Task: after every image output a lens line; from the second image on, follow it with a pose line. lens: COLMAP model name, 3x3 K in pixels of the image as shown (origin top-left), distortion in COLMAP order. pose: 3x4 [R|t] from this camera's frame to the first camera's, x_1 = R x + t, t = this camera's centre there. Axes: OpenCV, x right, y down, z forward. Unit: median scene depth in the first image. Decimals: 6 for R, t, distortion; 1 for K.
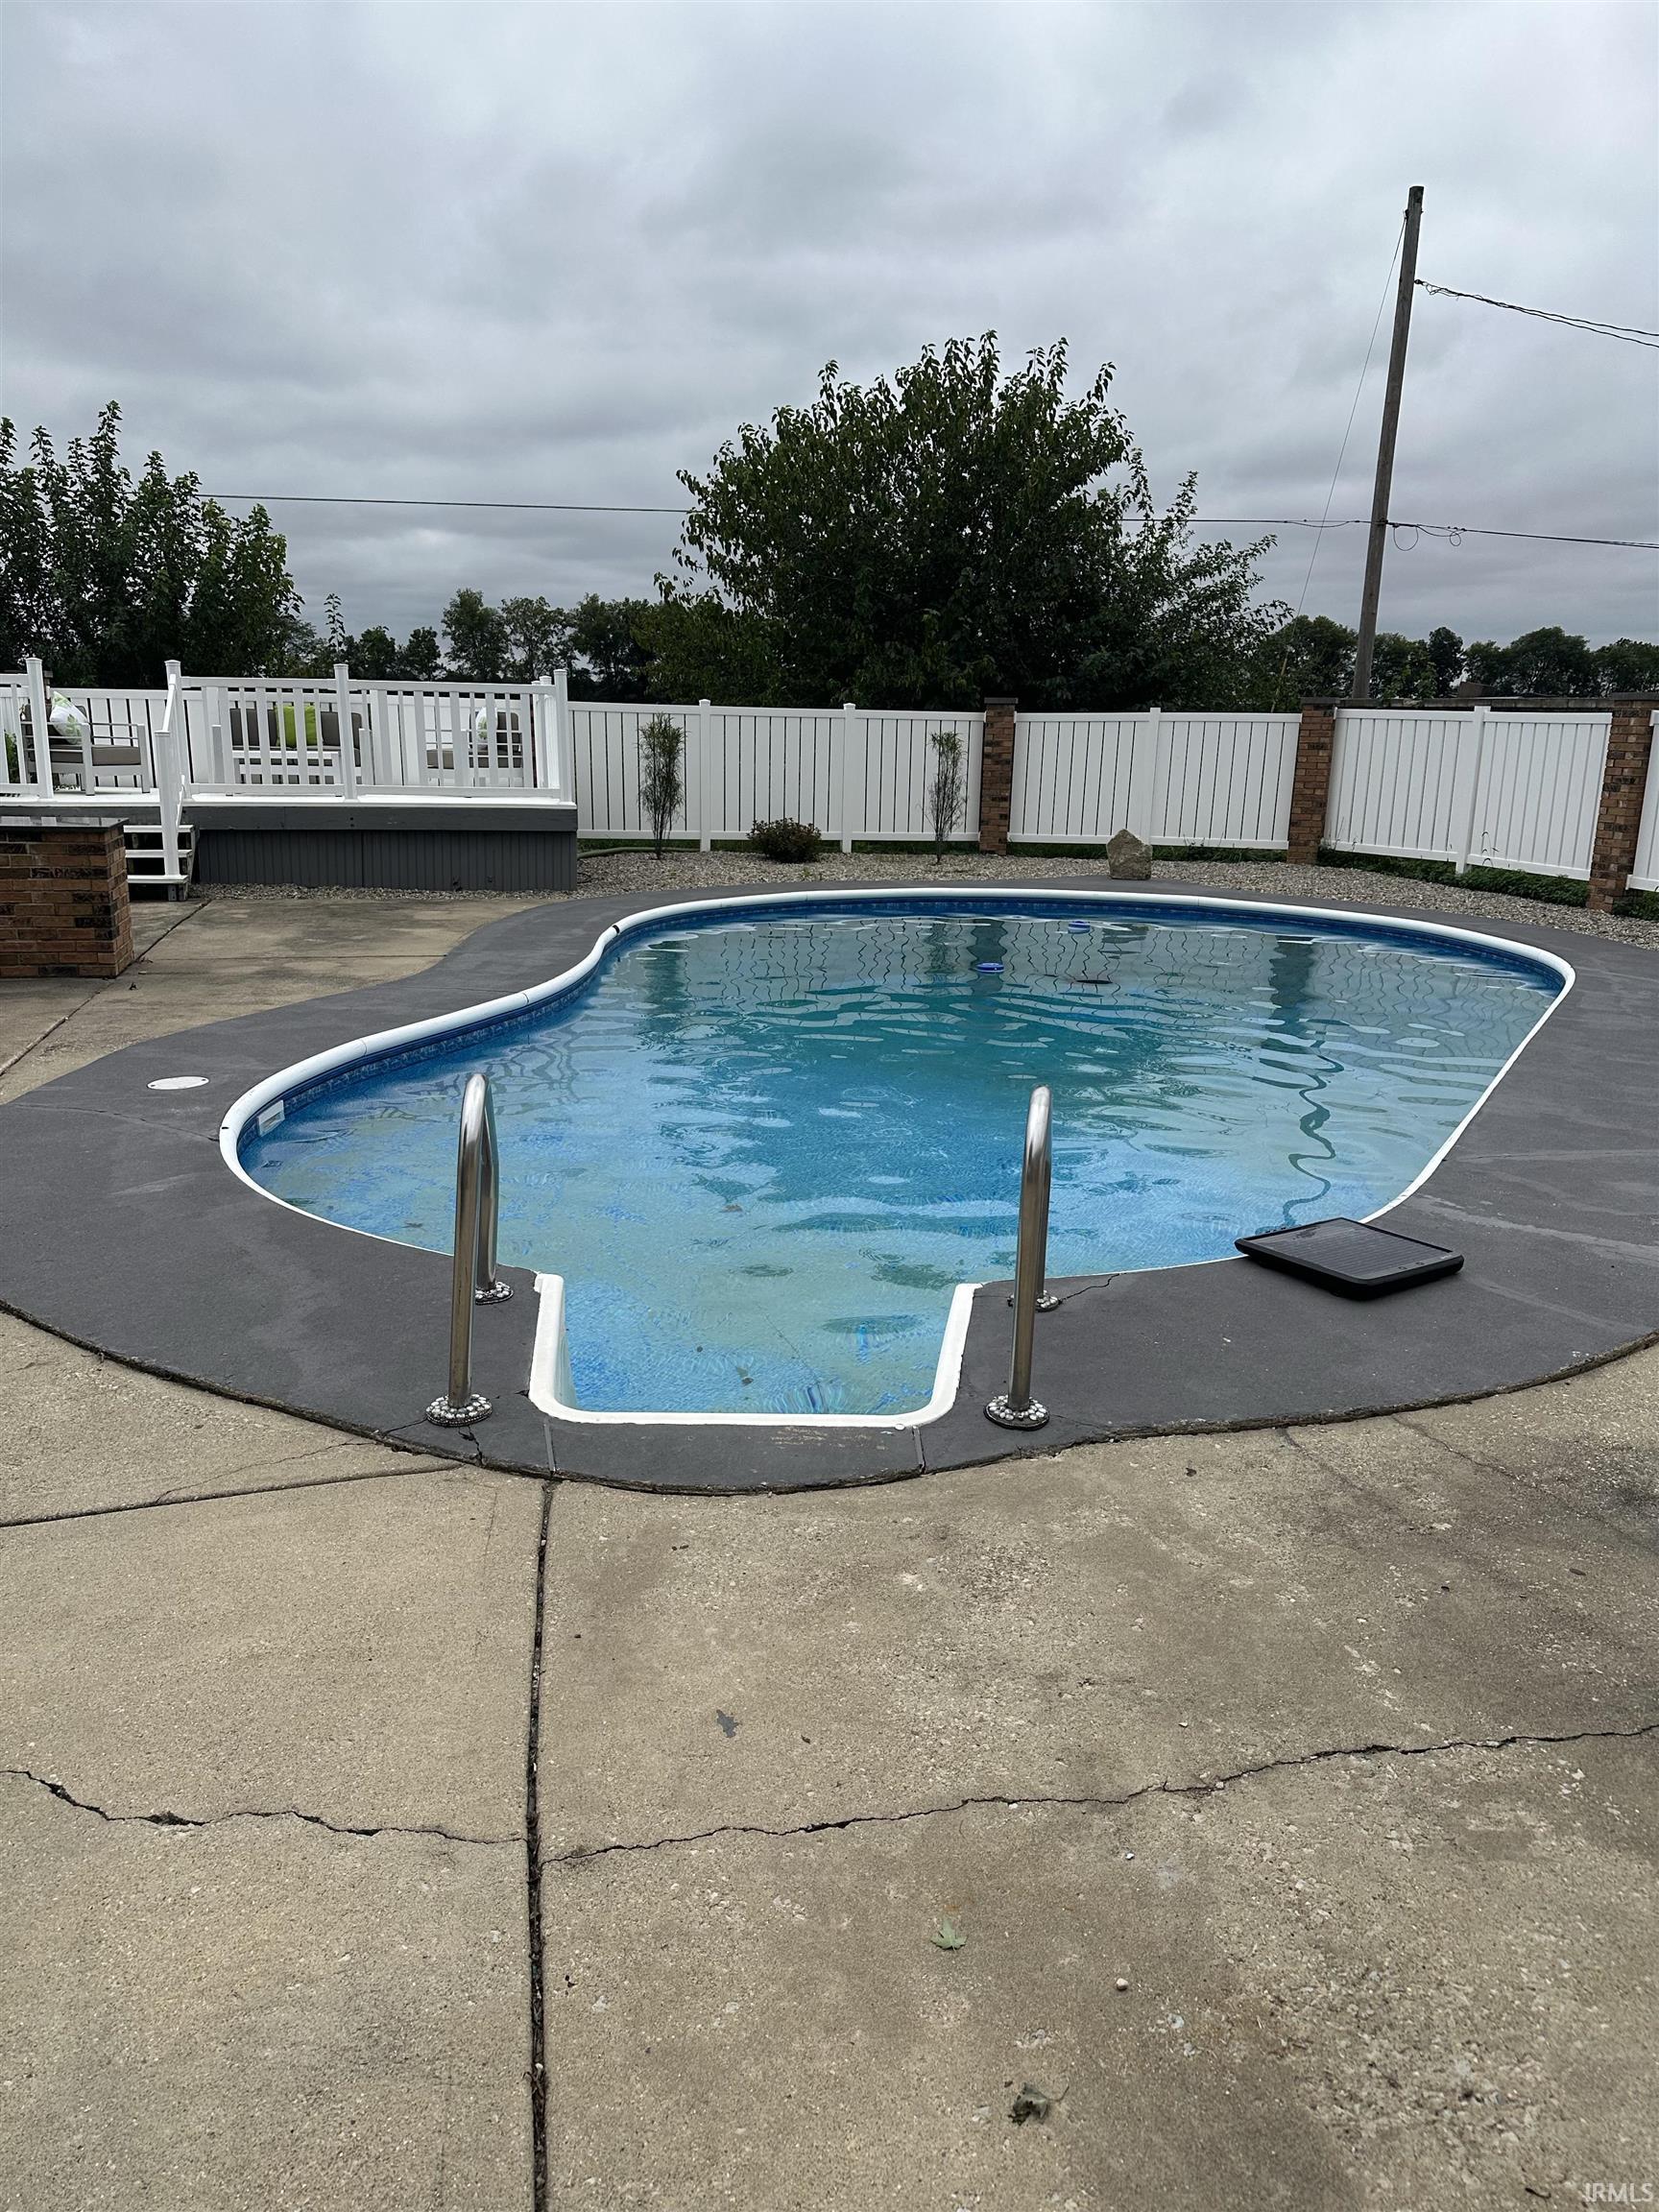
lens RADIAL K [[1550.8, 0, 823.4], [0, 1550.8, 1104.5], [0, 0, 1]] dist [0.024601, -0.000335]
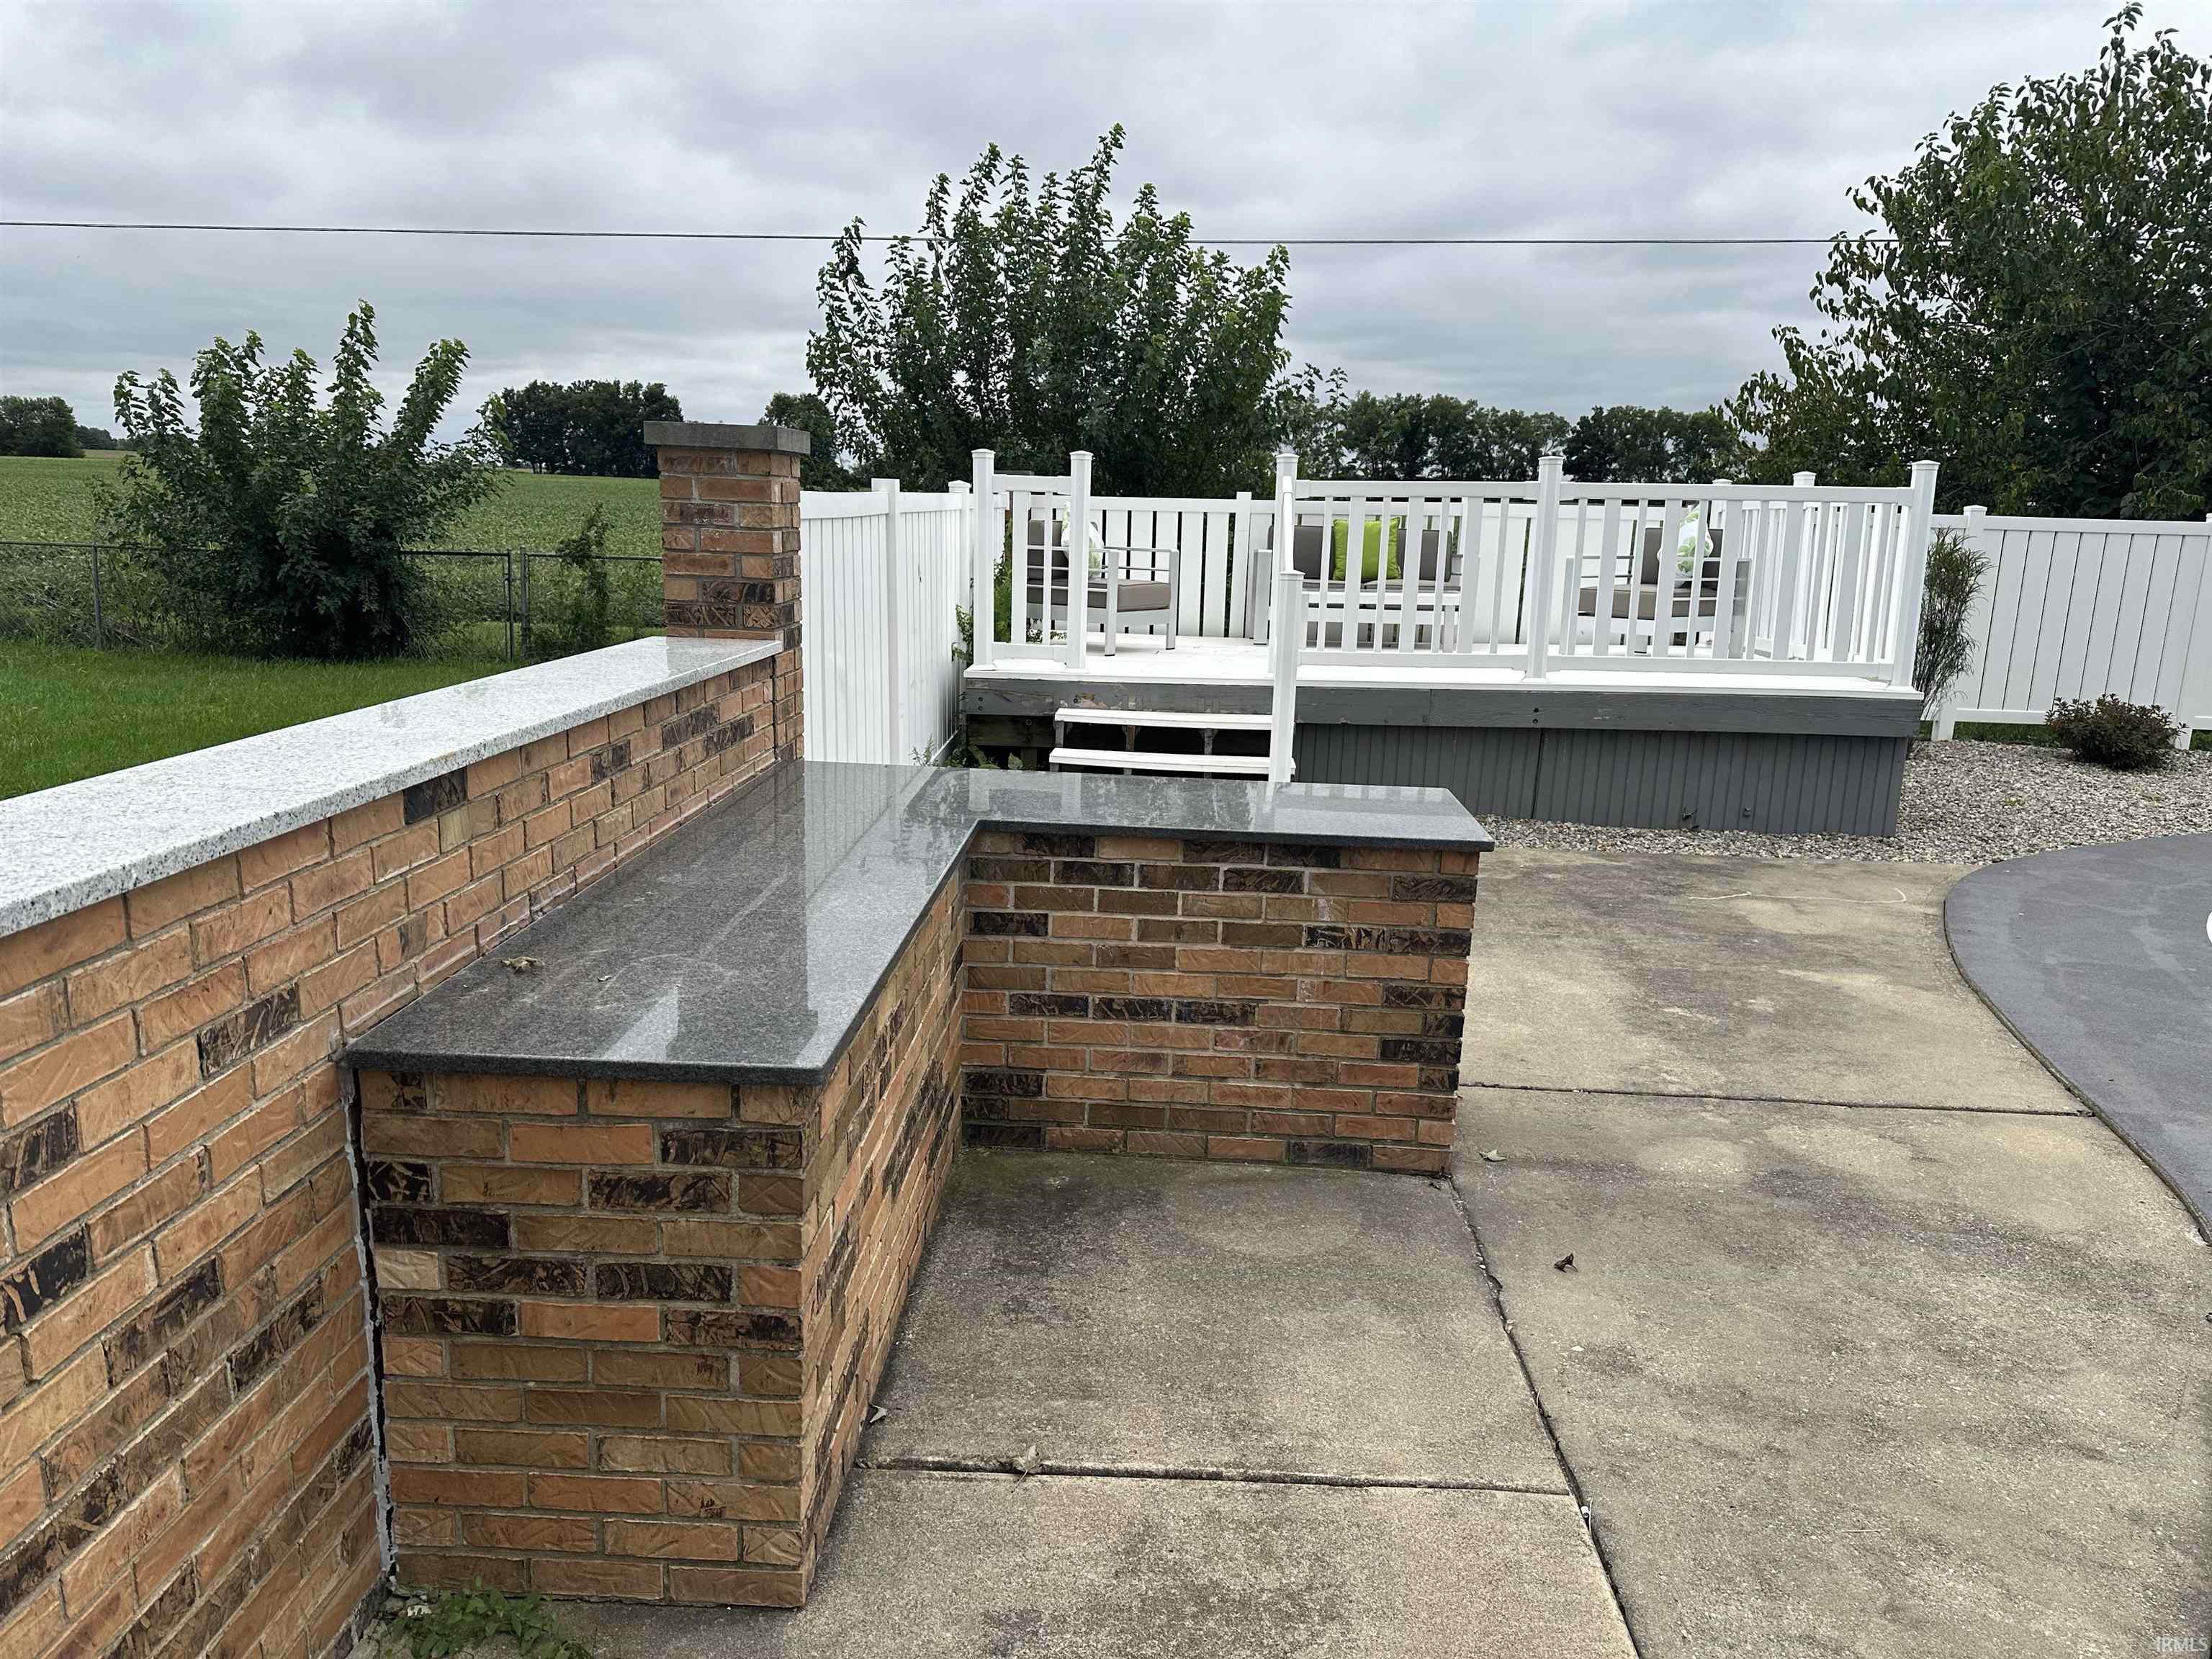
lens RADIAL K [[1550.8, 0, 1106.2], [0, 1550.8, 835.8], [0, 0, 1]] dist [0.024601, -0.000335]
pose [[0.957284, 0.062280, -0.282363, -0.264977], [-0.073197, 0.996917, -0.028267, -0.096134], [0.279732, 0.047728, 0.958891, 0.344294]]
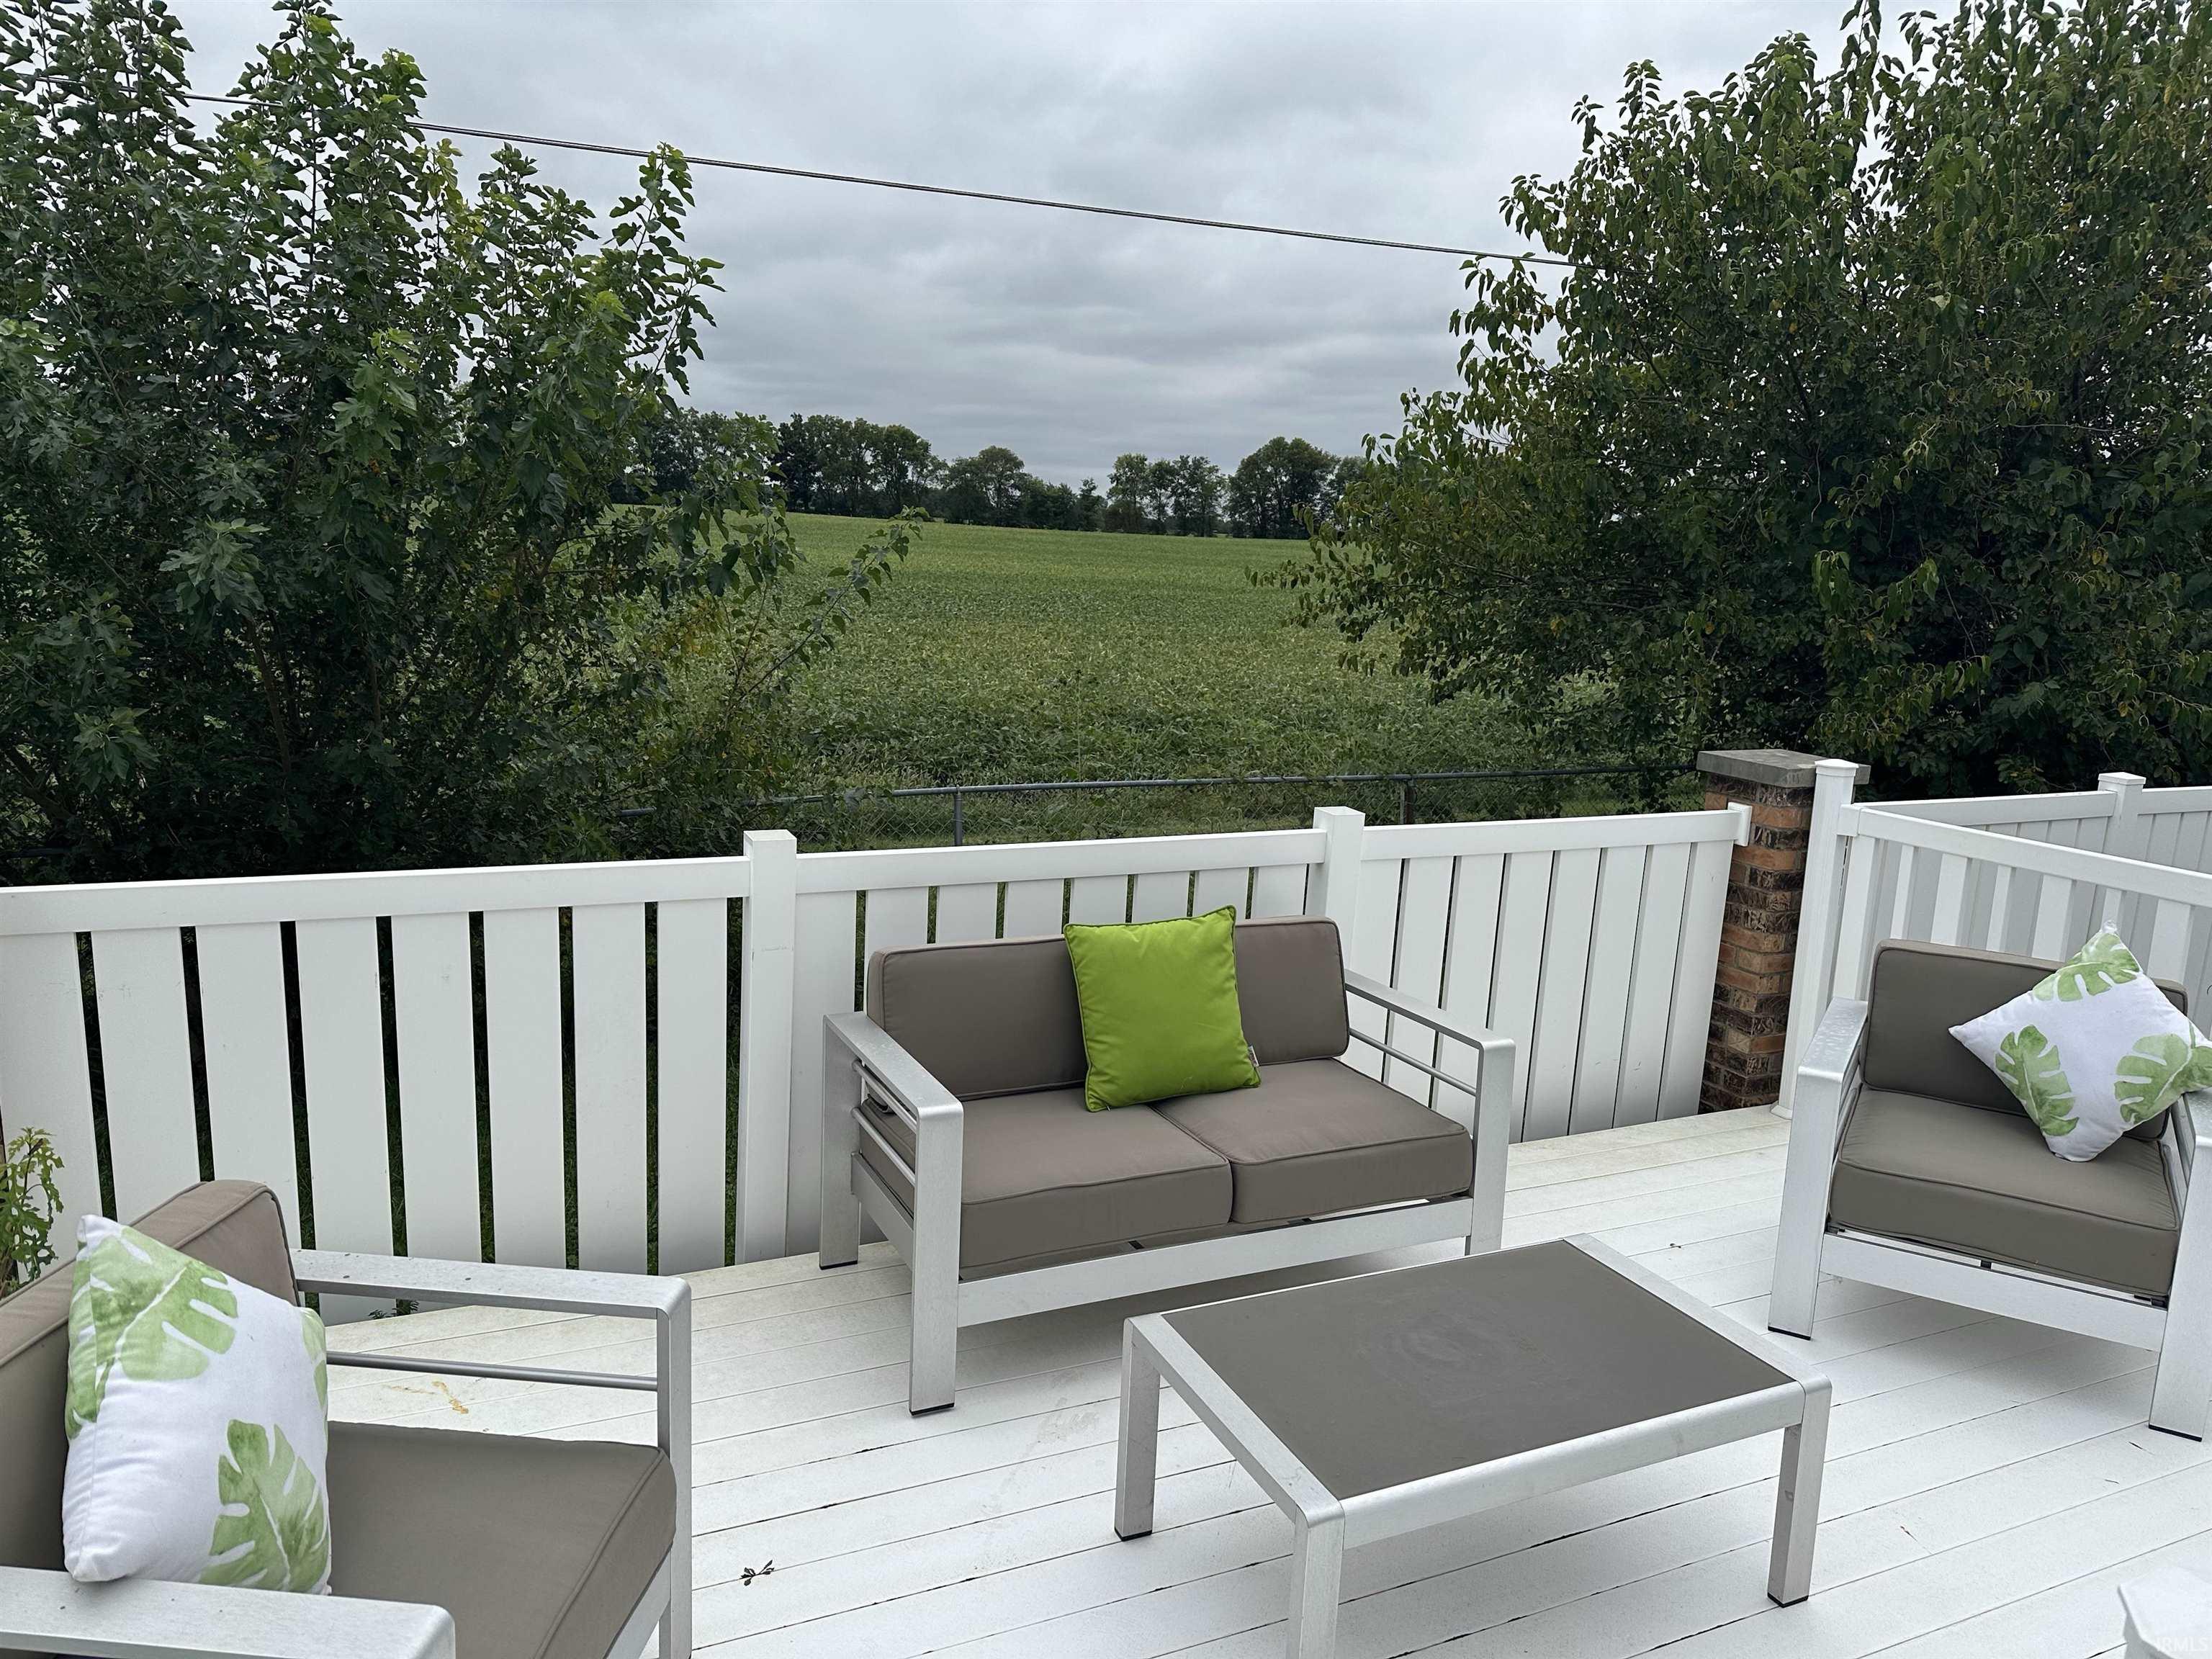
lens RADIAL K [[1550.8, 0, 1119.9], [0, 1550.8, 830.0], [0, 0, 1]] dist [0.024601, -0.000335]
pose [[0.977057, -0.020978, 0.211943, -0.415290], [0.030598, 0.998640, -0.042212, -0.269810], [-0.210769, 0.047728, 0.976370, 0.801033]]
